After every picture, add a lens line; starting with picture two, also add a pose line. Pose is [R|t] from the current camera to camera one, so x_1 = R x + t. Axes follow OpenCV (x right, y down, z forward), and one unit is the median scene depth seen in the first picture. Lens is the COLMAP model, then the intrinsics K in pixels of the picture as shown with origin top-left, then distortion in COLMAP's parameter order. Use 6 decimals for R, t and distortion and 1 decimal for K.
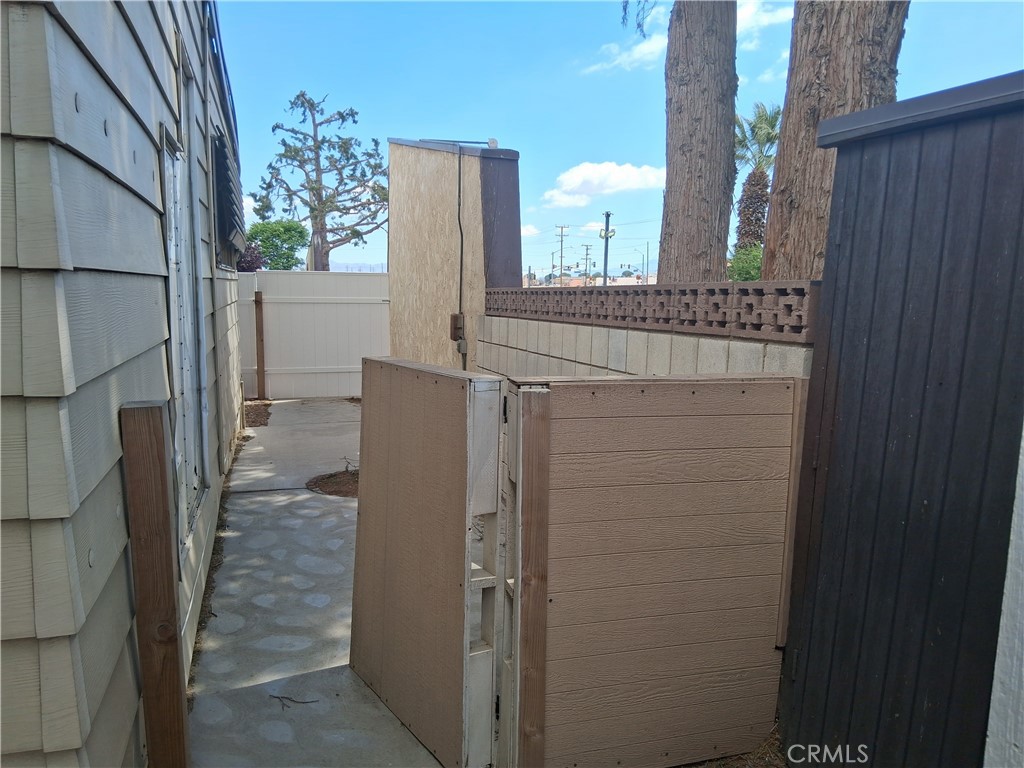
lens RADIAL K [[764.0, 0, 539.7], [0, 764.0, 384.8], [0, 0, 1]] dist [0.001129, -0.001808]
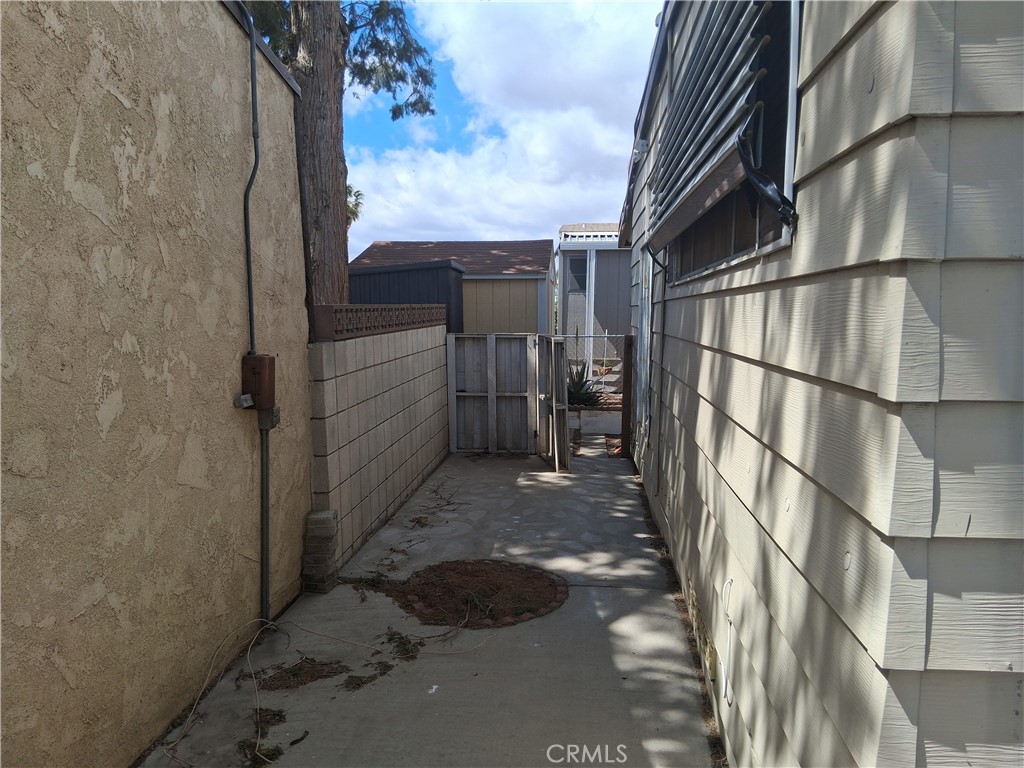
lens RADIAL K [[764.0, 0, 539.7], [0, 764.0, 384.8], [0, 0, 1]] dist [0.001129, -0.001808]
pose [[-0.913686, -0.075648, 0.399319, -0.493679], [0.012935, 0.976615, 0.214608, -0.184623], [-0.406215, 0.201250, -0.891341, 1.423278]]
